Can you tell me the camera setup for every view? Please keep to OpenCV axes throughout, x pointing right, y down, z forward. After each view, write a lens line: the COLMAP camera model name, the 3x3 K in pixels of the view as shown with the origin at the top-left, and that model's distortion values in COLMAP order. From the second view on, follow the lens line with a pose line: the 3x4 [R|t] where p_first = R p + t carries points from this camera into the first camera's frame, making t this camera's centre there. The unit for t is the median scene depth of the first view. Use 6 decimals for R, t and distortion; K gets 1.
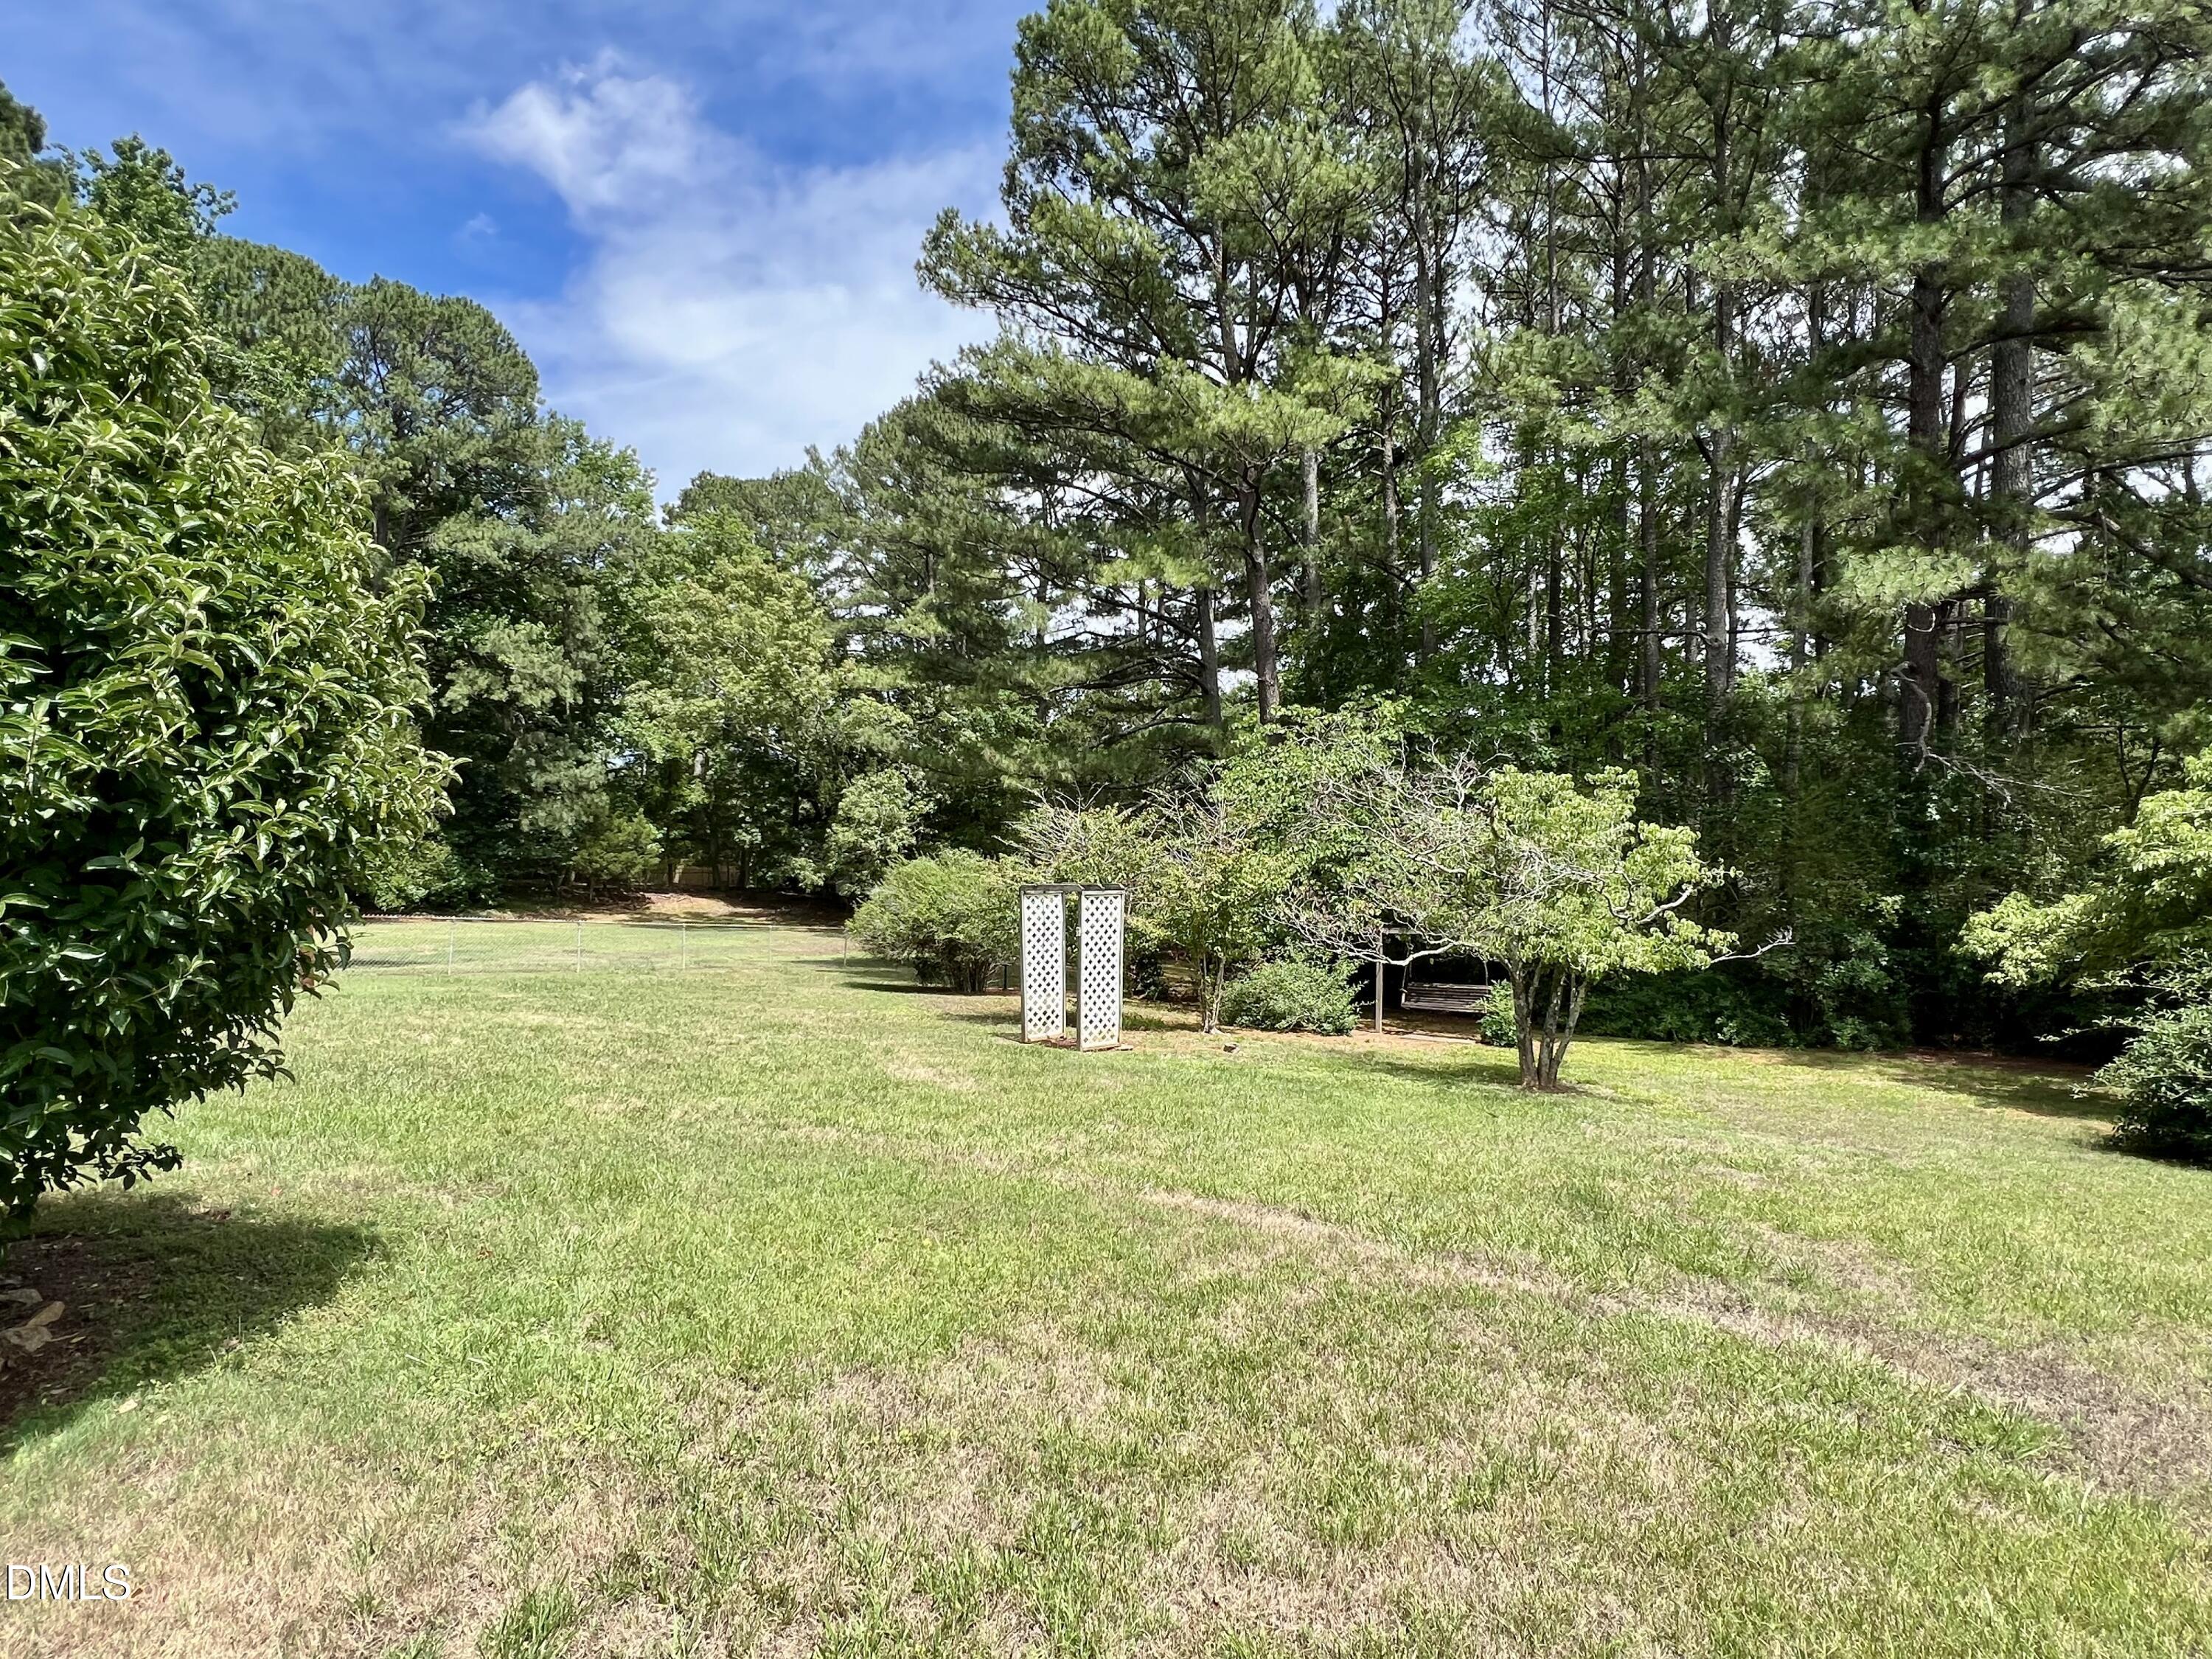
lens RADIAL K [[1120.5, 0, 1102.5], [0, 1120.5, 837.4], [0, 0, 1]] dist [-0.005607, 0.000962]
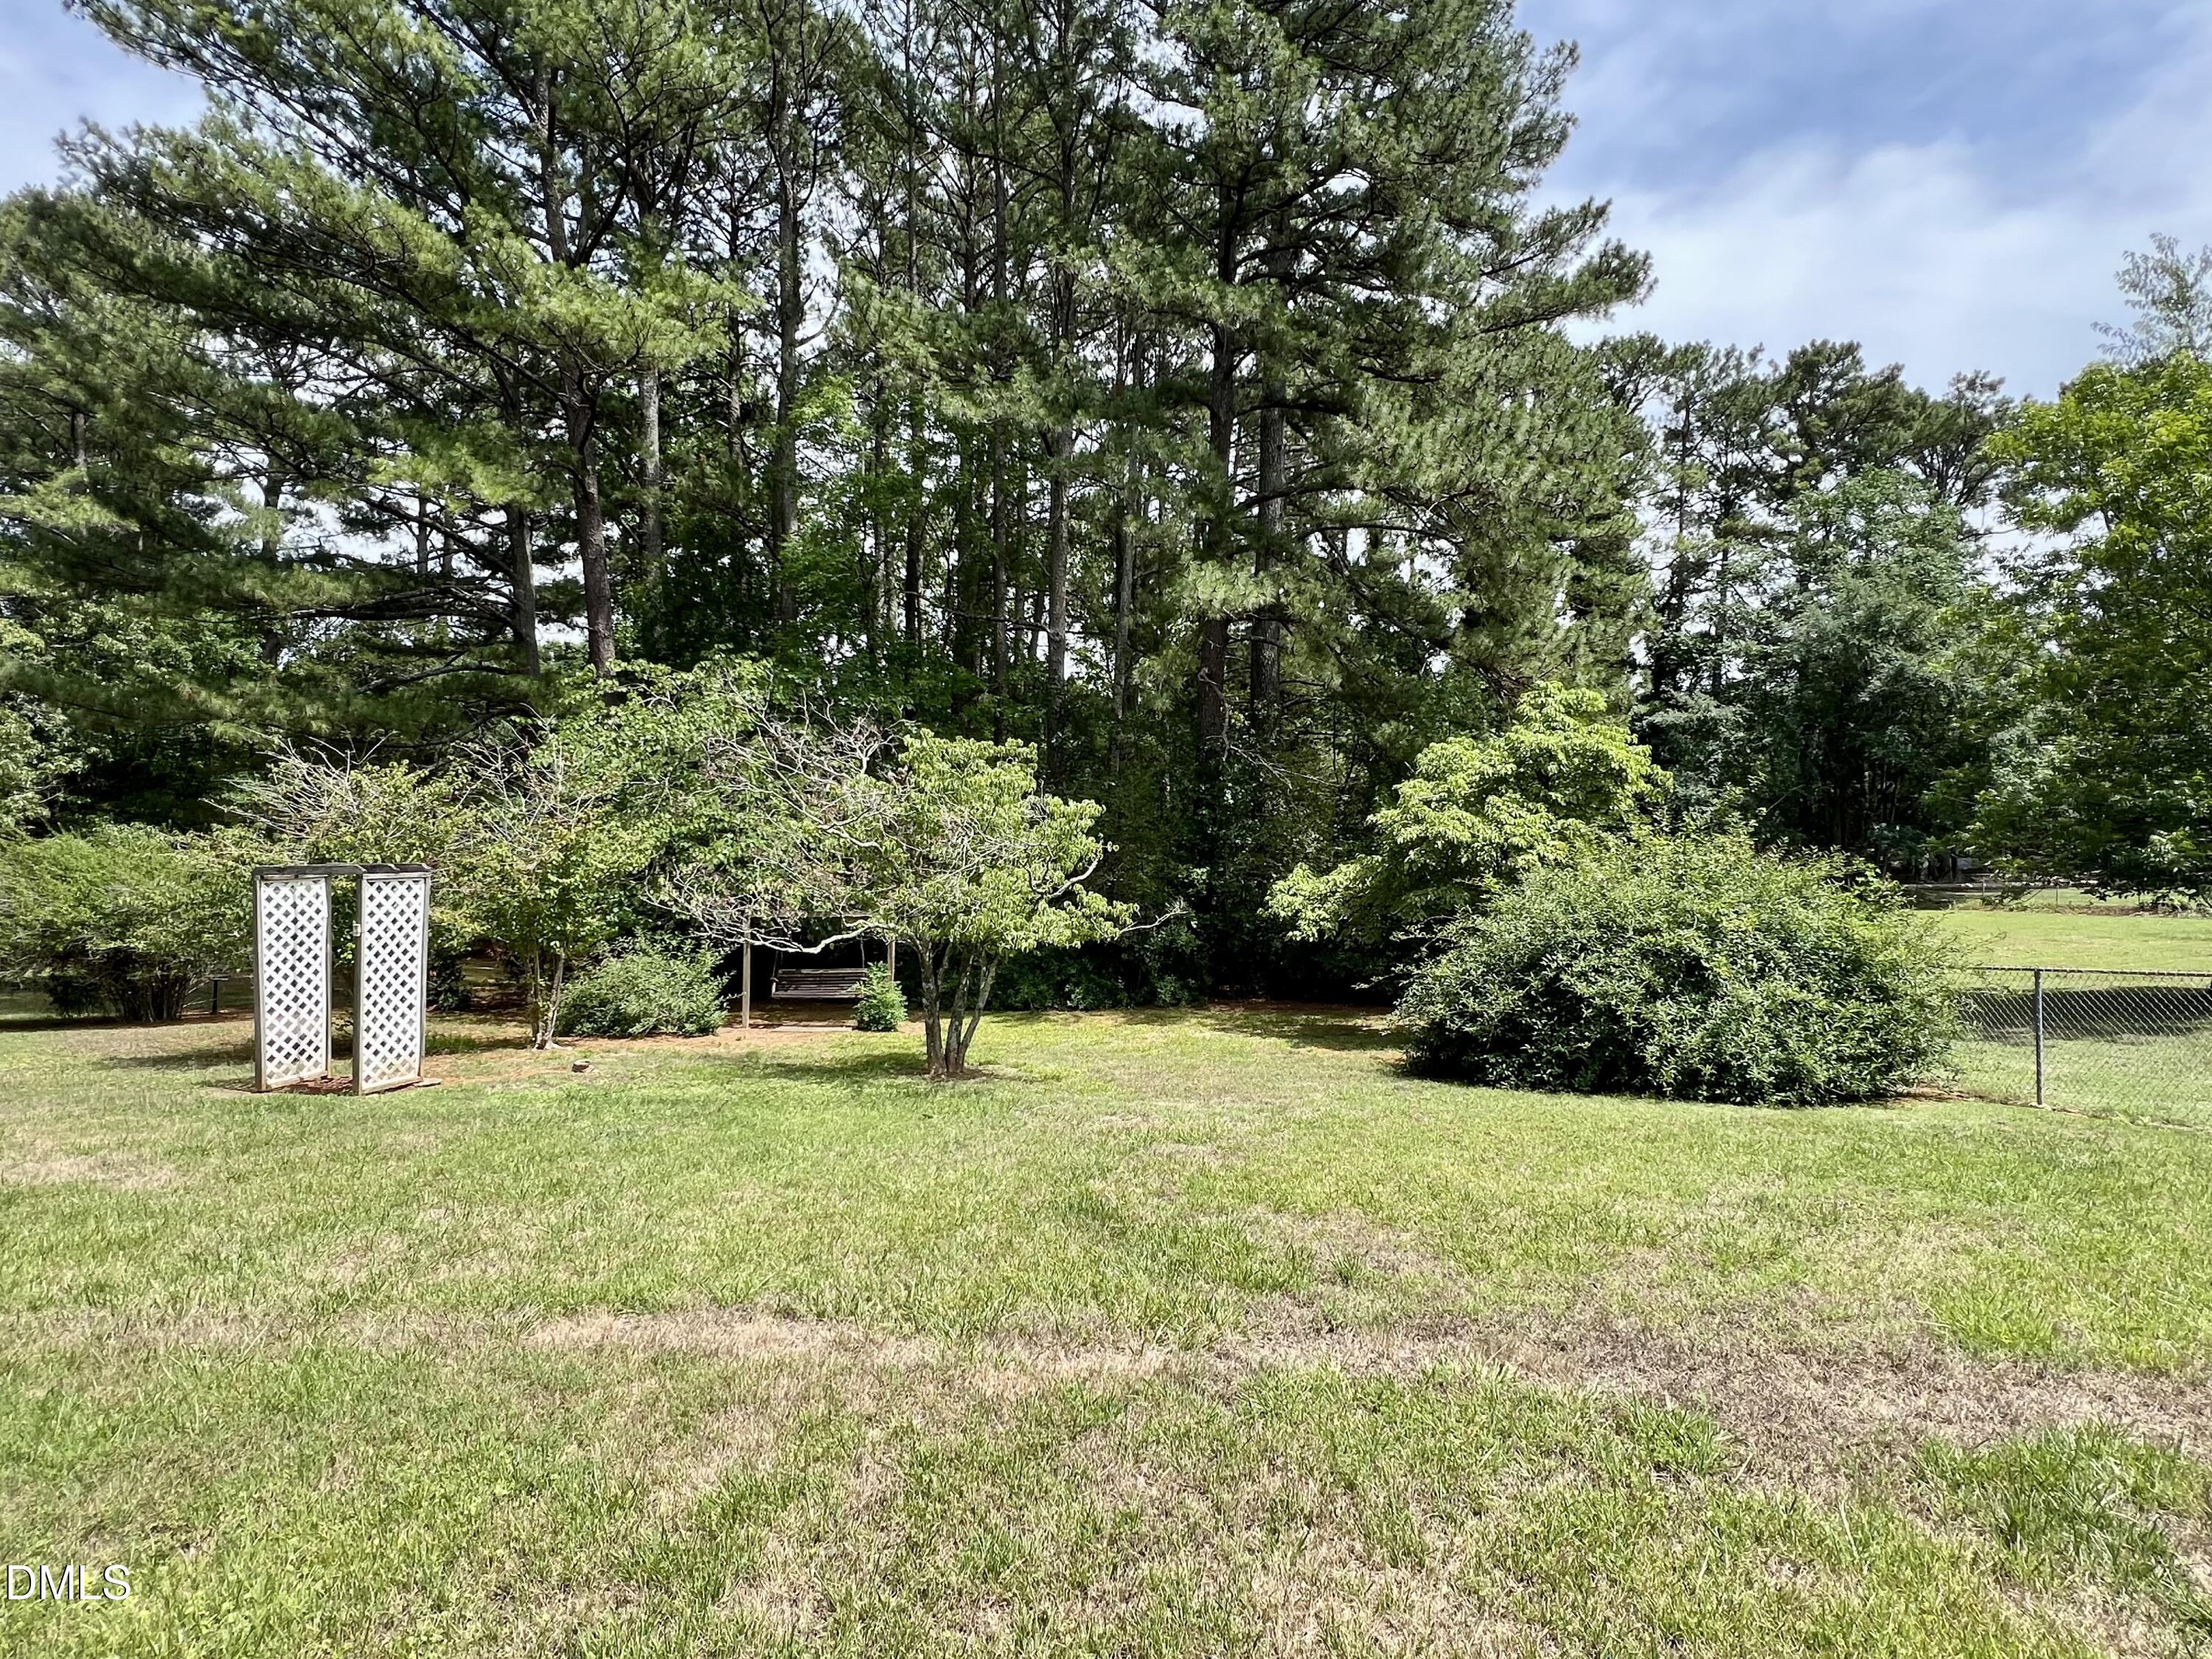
lens RADIAL K [[1120.5, 0, 1112.5], [0, 1120.5, 833.9], [0, 0, 1]] dist [-0.005607, 0.000962]
pose [[0.827430, 0.004620, 0.561550, -0.014530], [-0.011601, 0.999893, 0.008868, 0.006366], [-0.561450, -0.013852, 0.827395, 0.083062]]
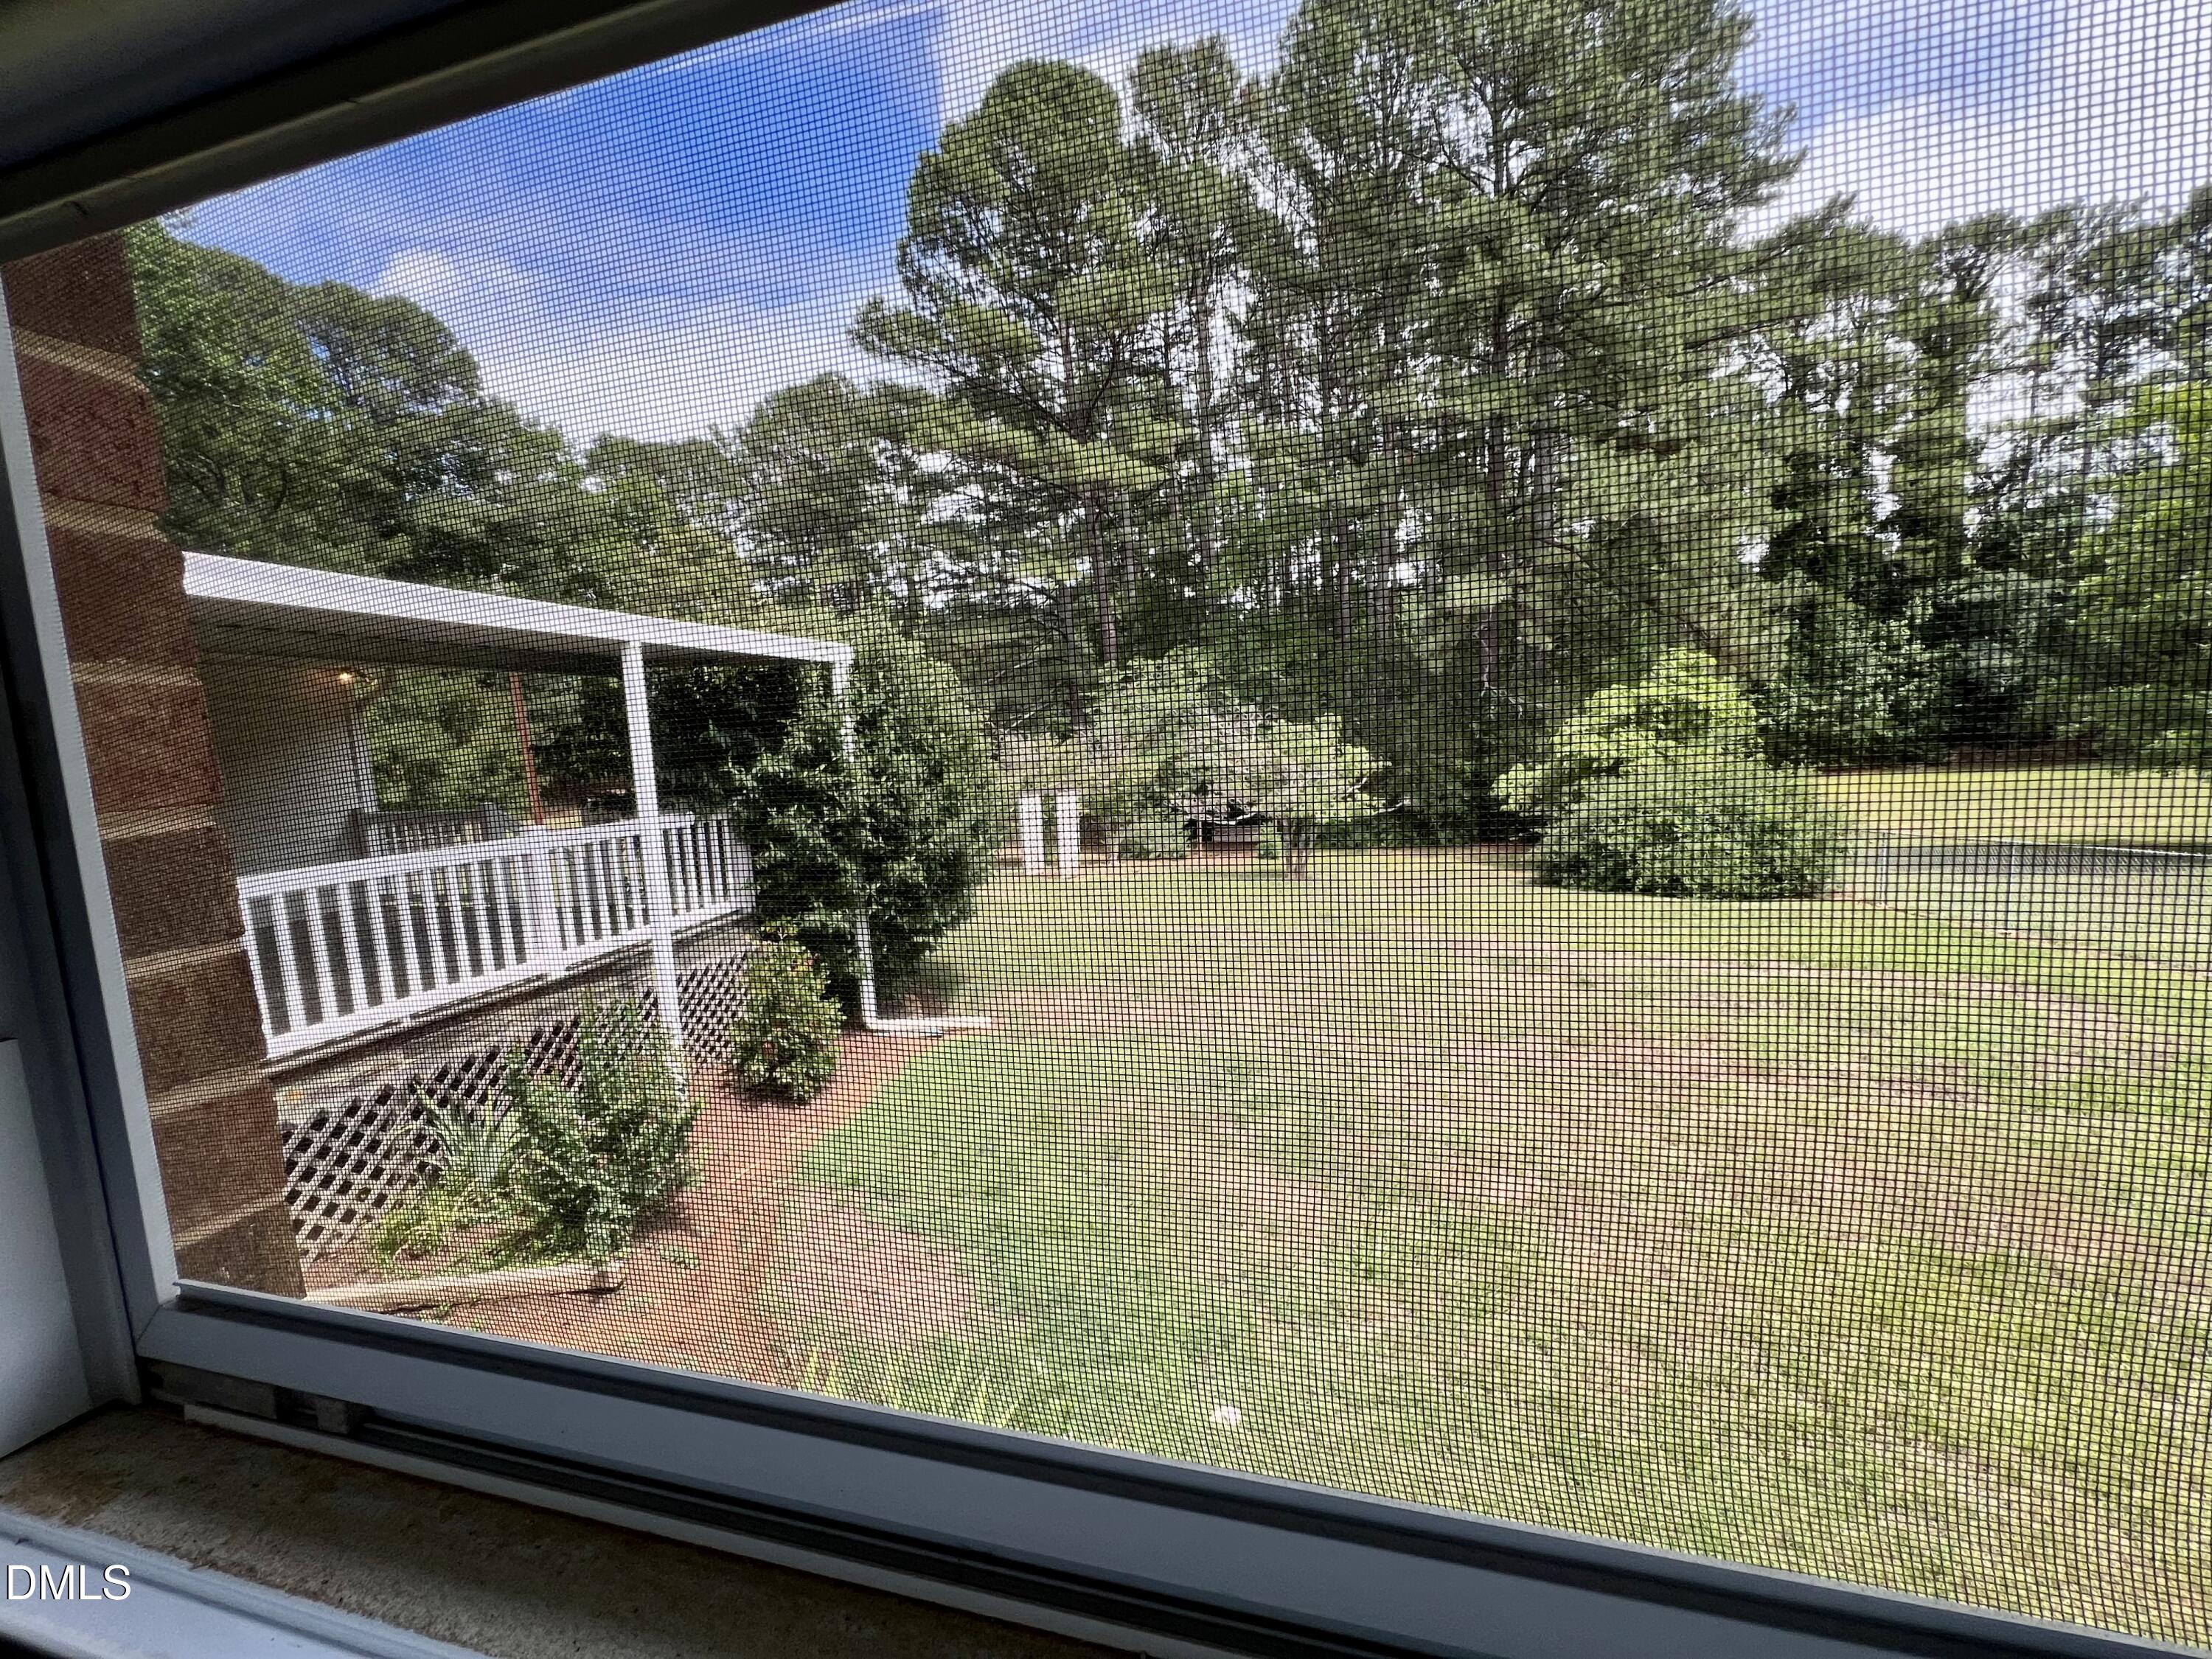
lens RADIAL K [[889.1, 0, 1110.6], [0, 889.1, 835.3], [0, 0, 1]] dist [-0.003558, -0.000488]
pose [[0.979145, -0.070903, 0.190390, -0.135963], [0.043793, 0.988753, 0.143001, -0.055306], [-0.198388, -0.131681, 0.971238, -0.273642]]
